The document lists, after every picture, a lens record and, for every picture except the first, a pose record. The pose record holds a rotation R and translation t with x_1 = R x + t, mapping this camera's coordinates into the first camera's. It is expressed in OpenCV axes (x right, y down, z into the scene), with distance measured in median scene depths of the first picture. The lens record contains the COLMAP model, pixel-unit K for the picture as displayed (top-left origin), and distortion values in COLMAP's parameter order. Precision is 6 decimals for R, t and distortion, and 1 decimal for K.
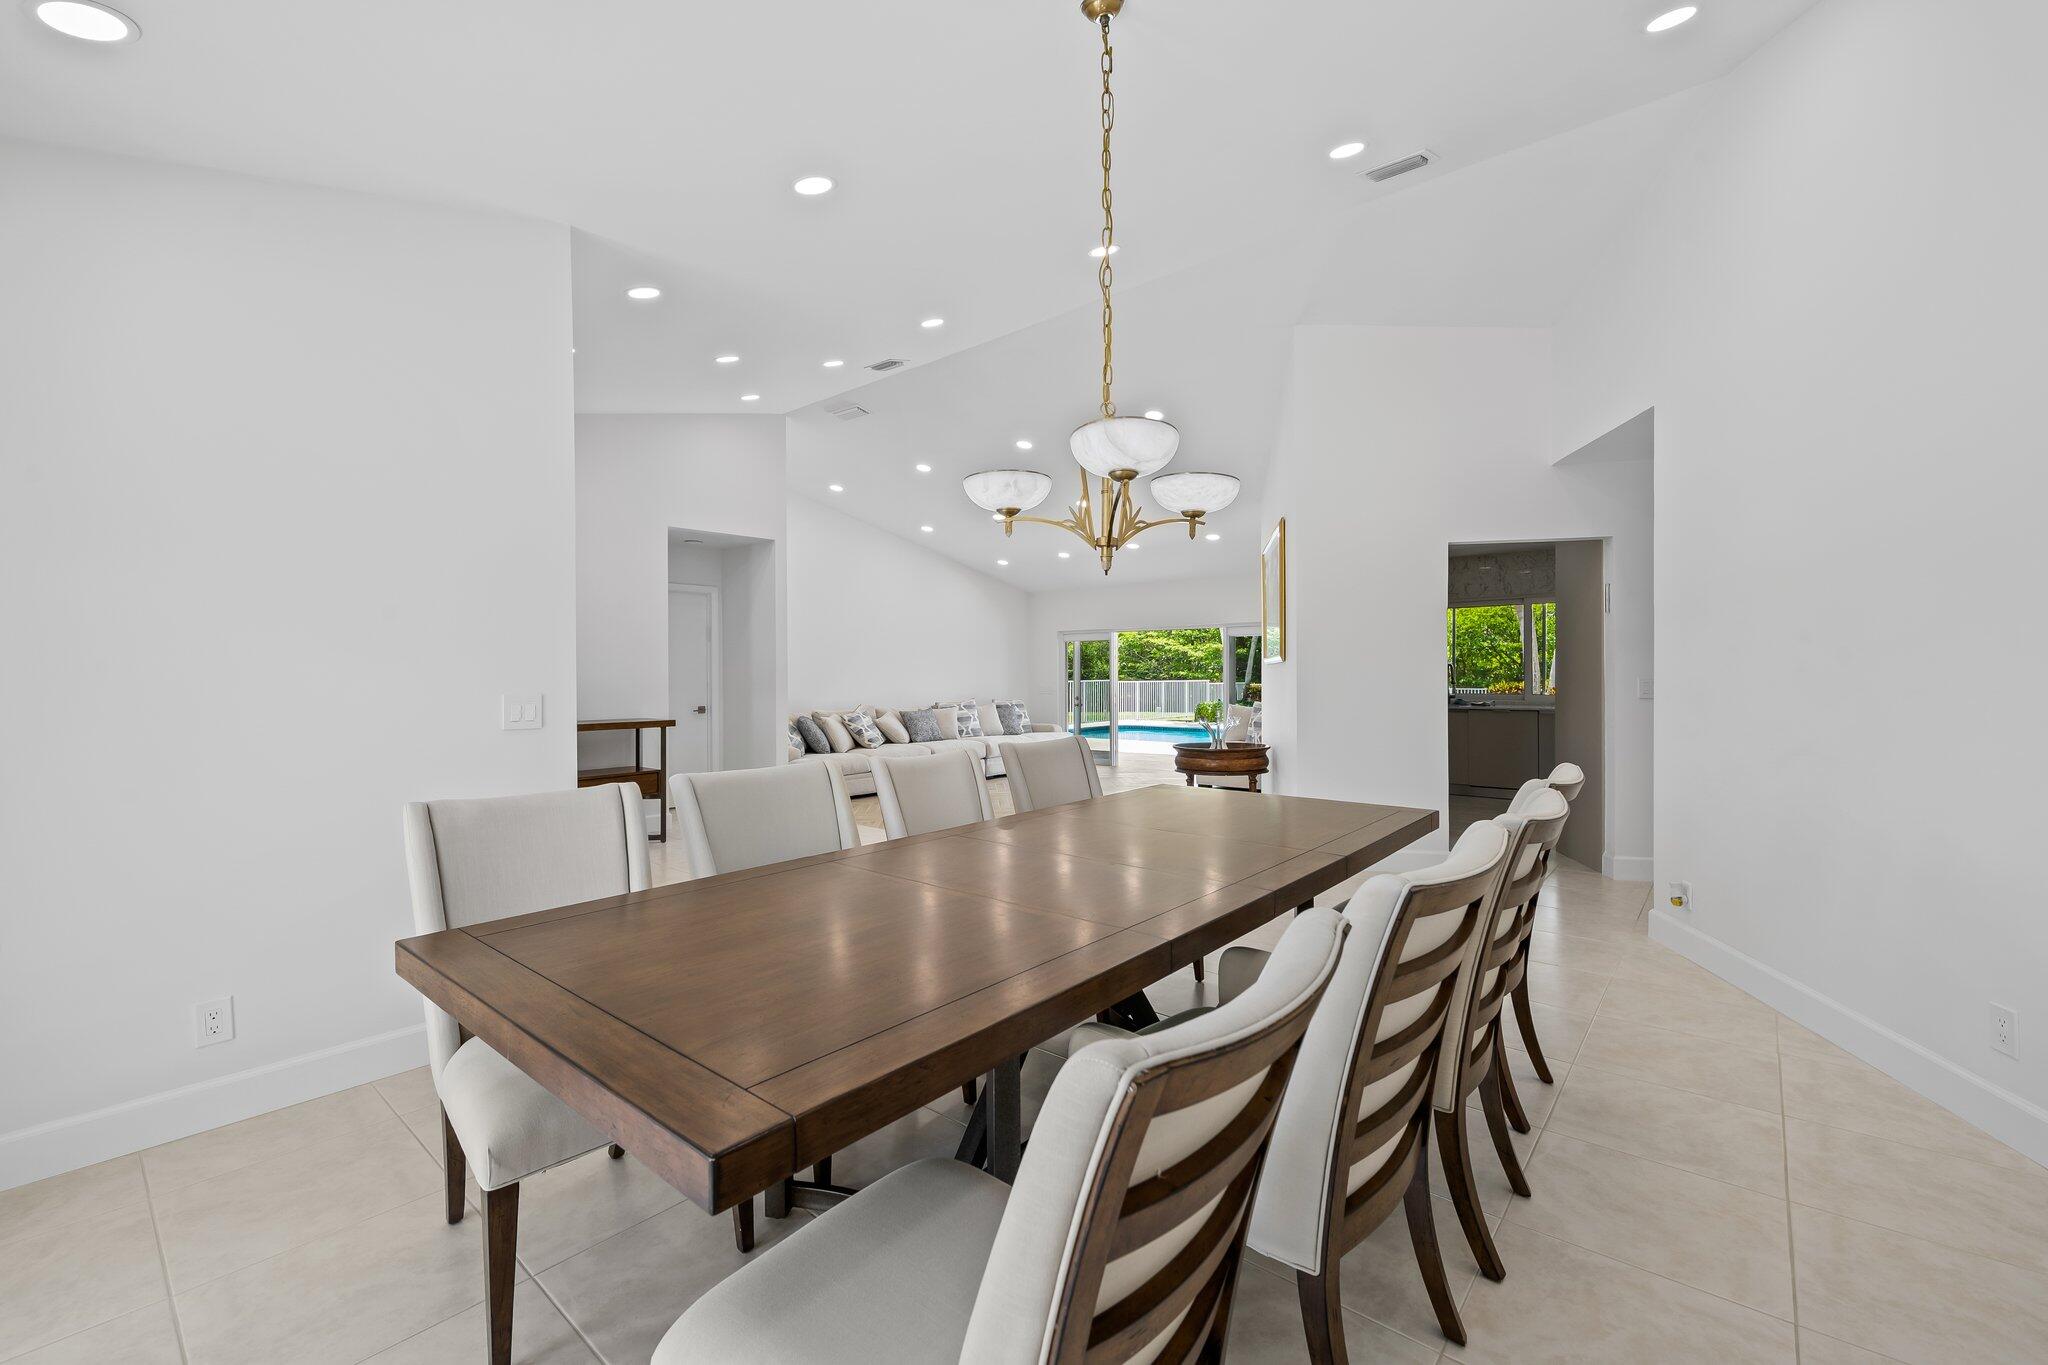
lens RADIAL K [[836.4, 0, 1031.4], [0, 836.4, 679.8], [0, 0, 1]] dist [-0.002443, -0.002466]
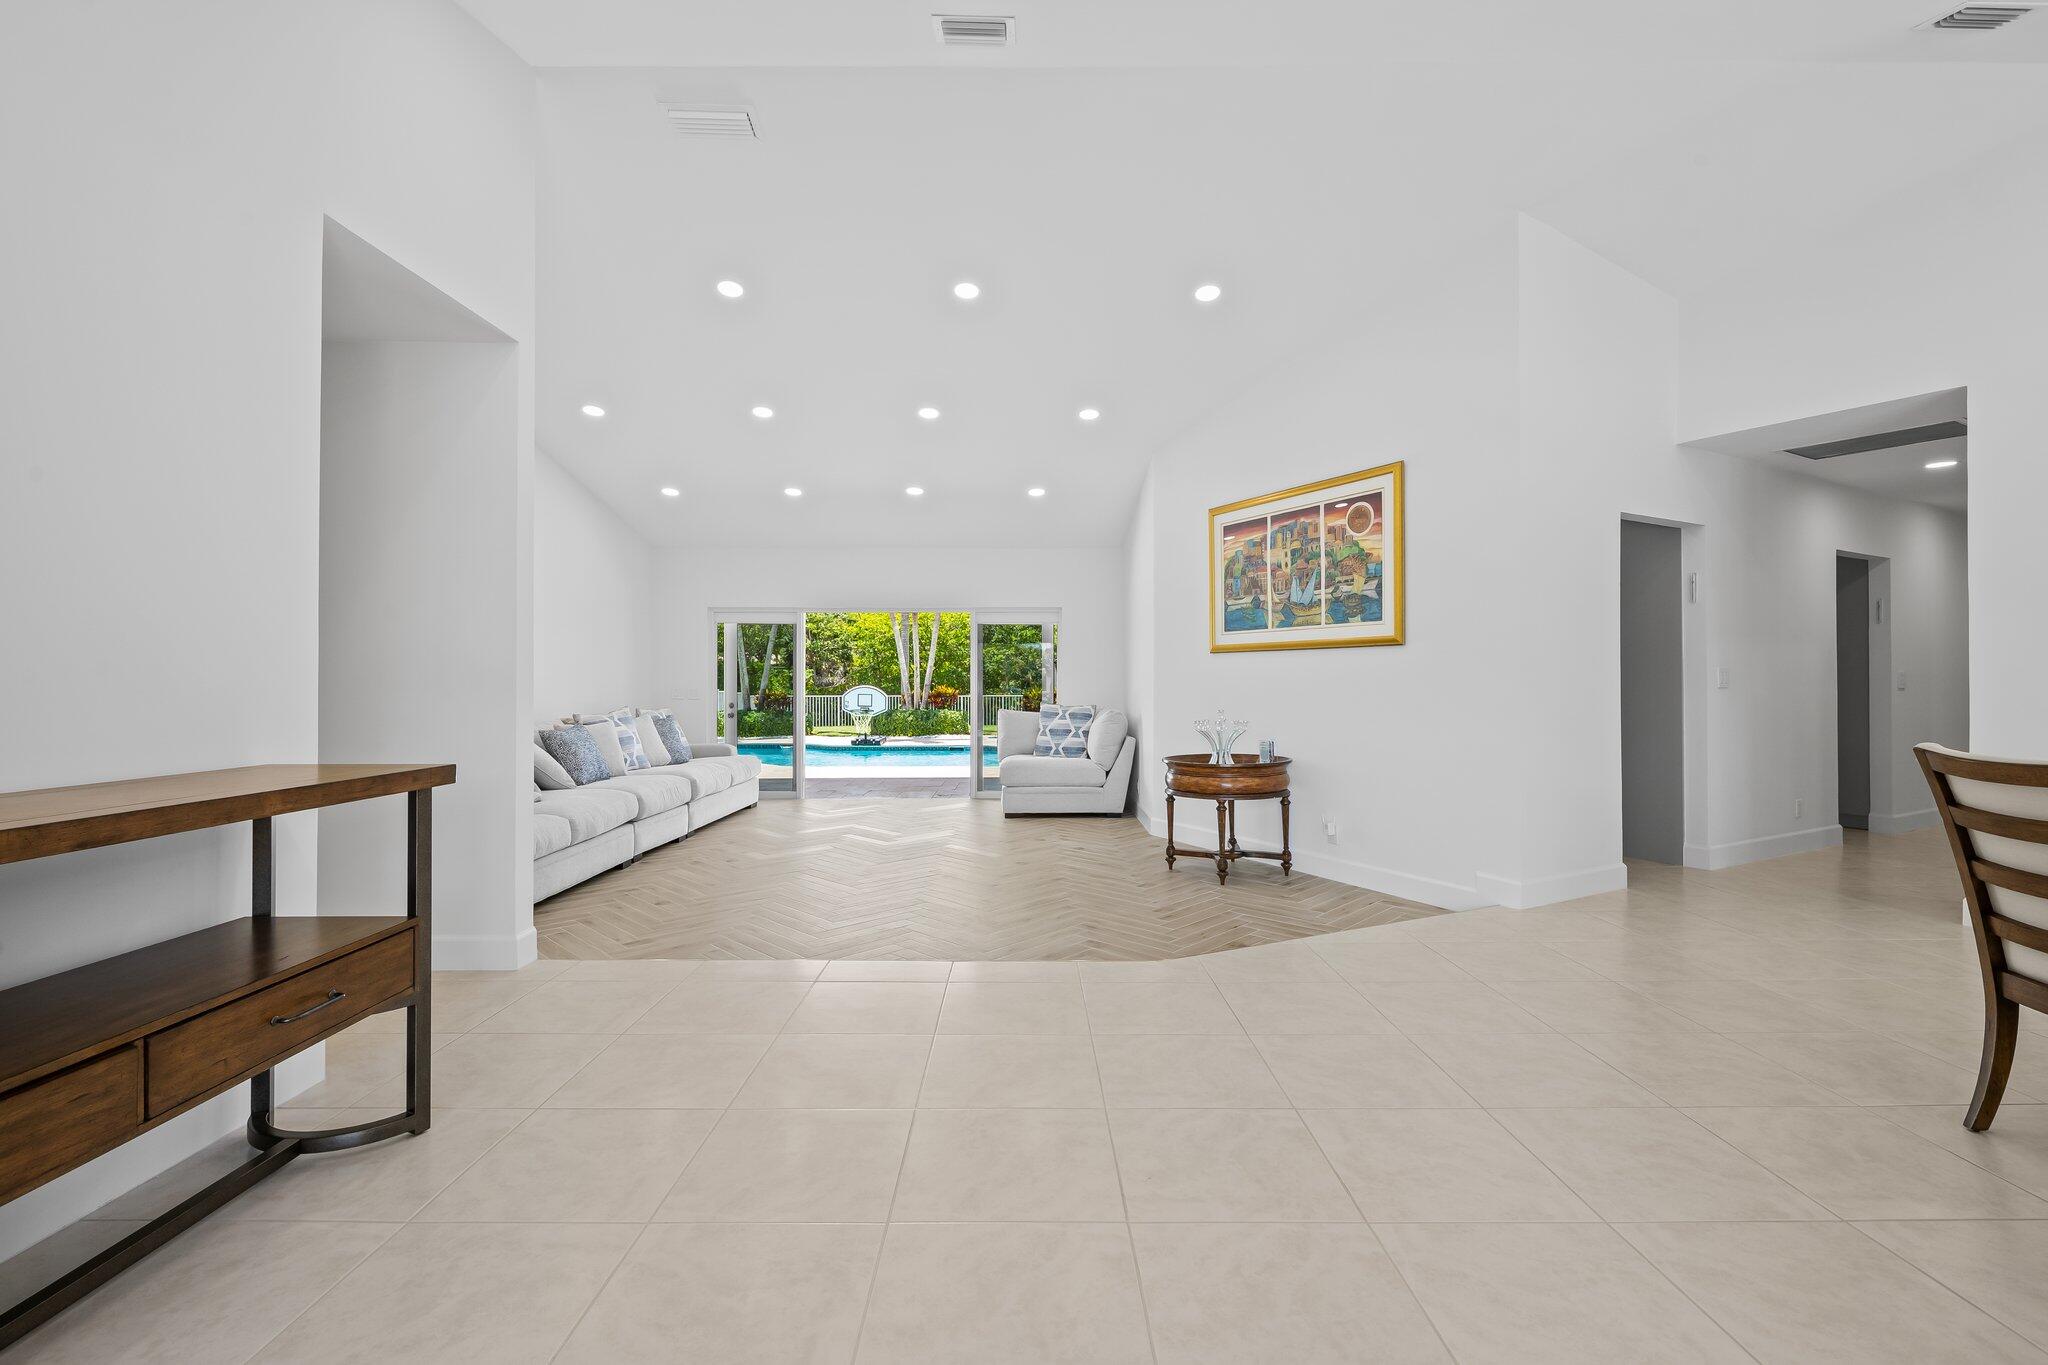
lens RADIAL K [[894.5, 0, 1023.9], [0, 894.5, 686.5], [0, 0, 1]] dist [-0.005005, -0.000936]
pose [[0.765811, -0.000755, 0.643066, -0.423689], [0.002496, 0.999995, -0.001799, 0.014269], [-0.643061, 0.002983, 0.765809, 0.492123]]
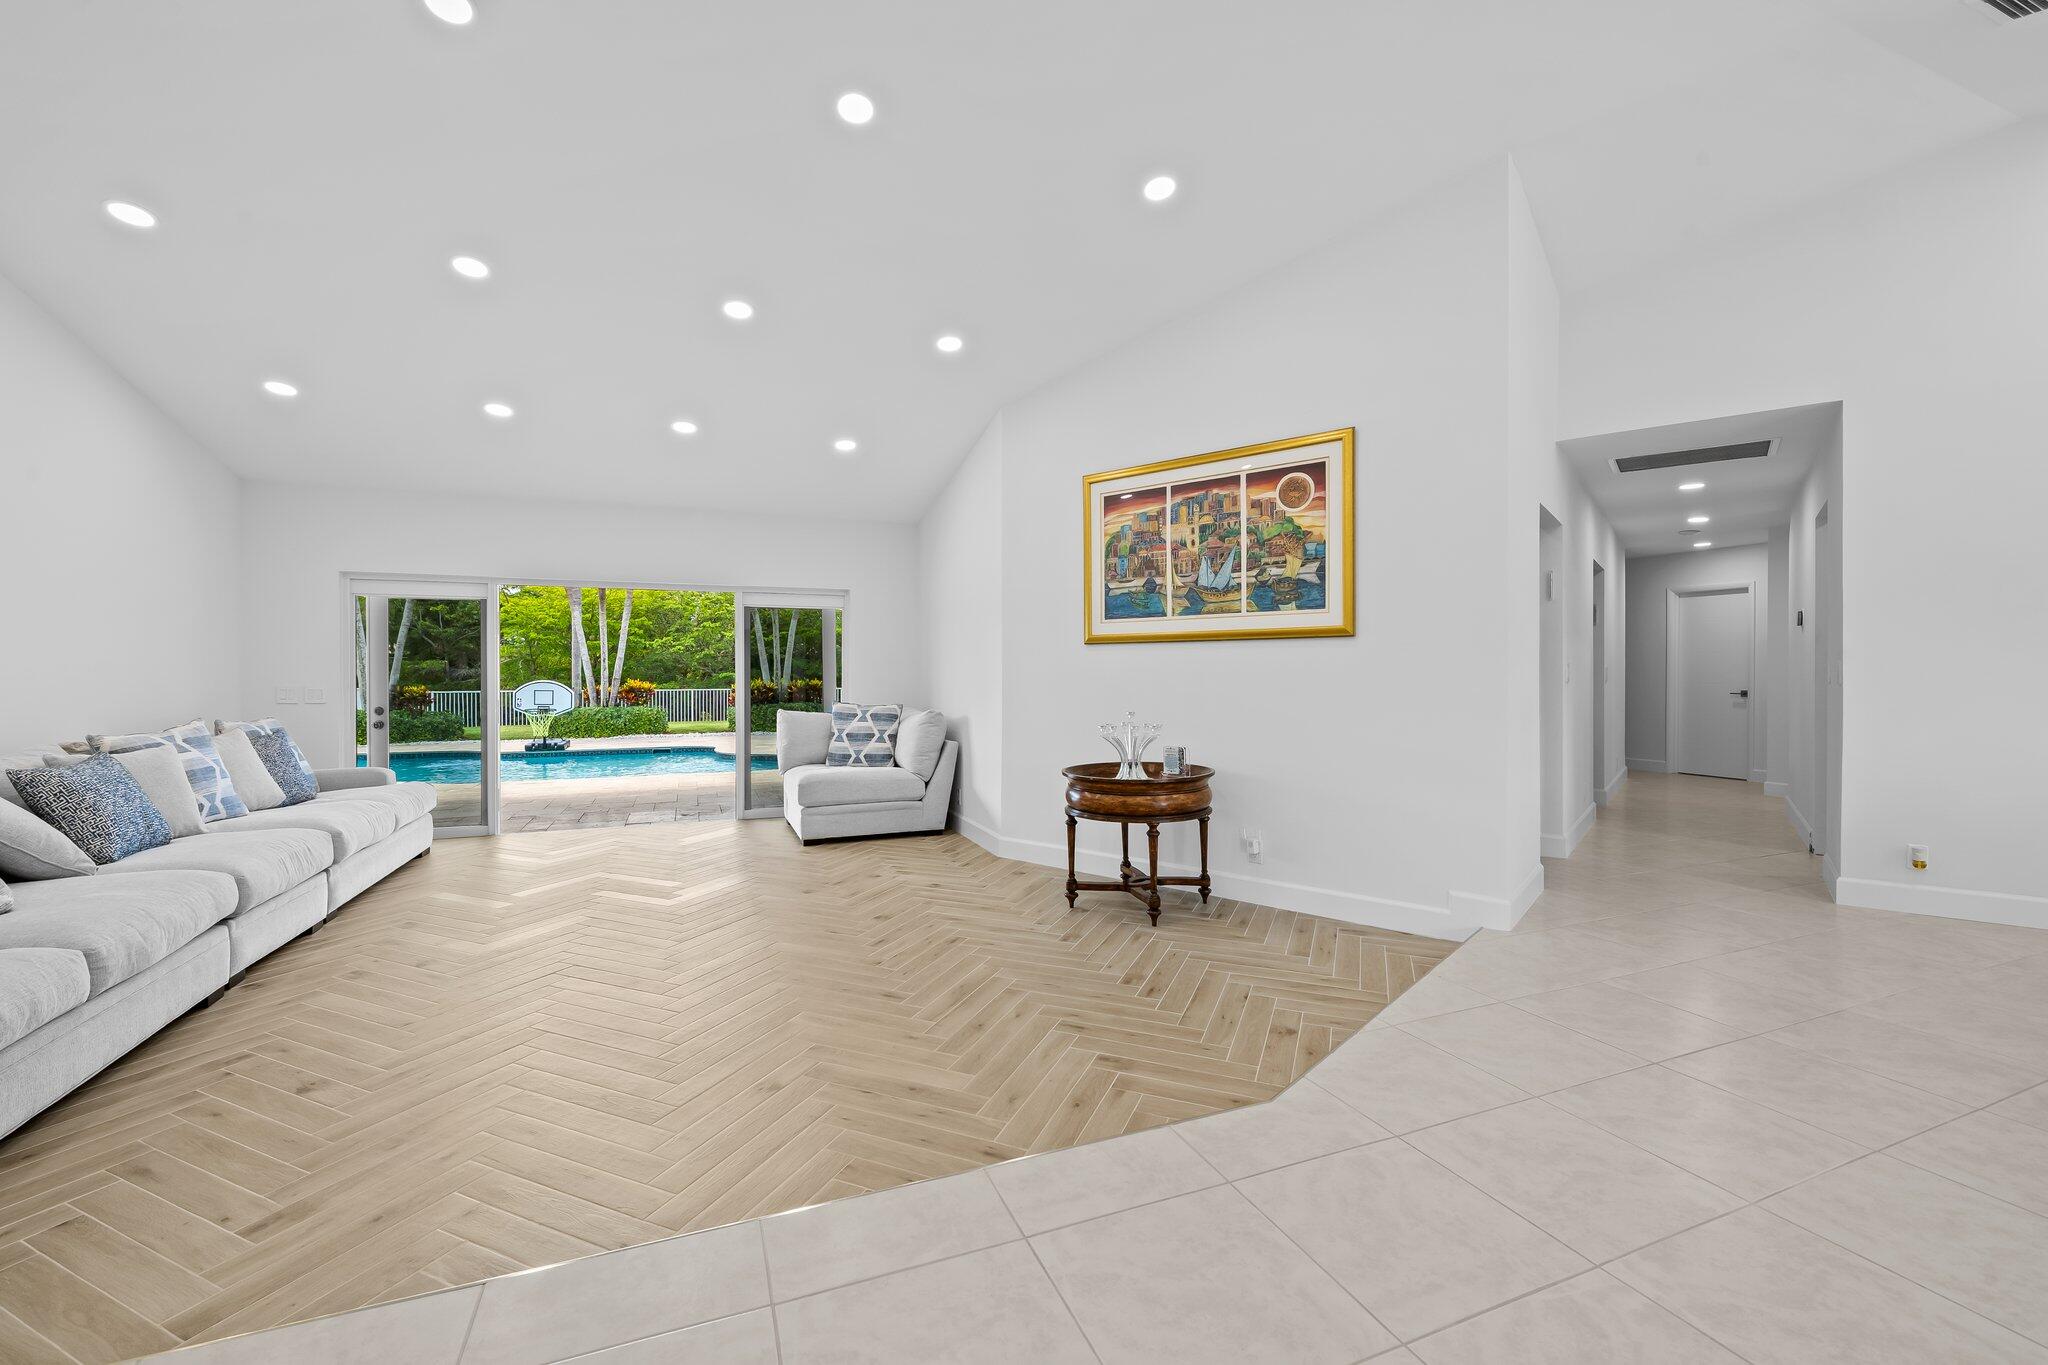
lens RADIAL K [[836.4, 0, 1027.5], [0, 836.4, 683.6], [0, 0, 1]] dist [-0.002443, -0.002466]
pose [[0.469133, -0.008540, 0.883086, -0.362263], [0.006401, 0.999960, 0.006270, 0.008734], [-0.883104, 0.002712, 0.469169, 0.765667]]
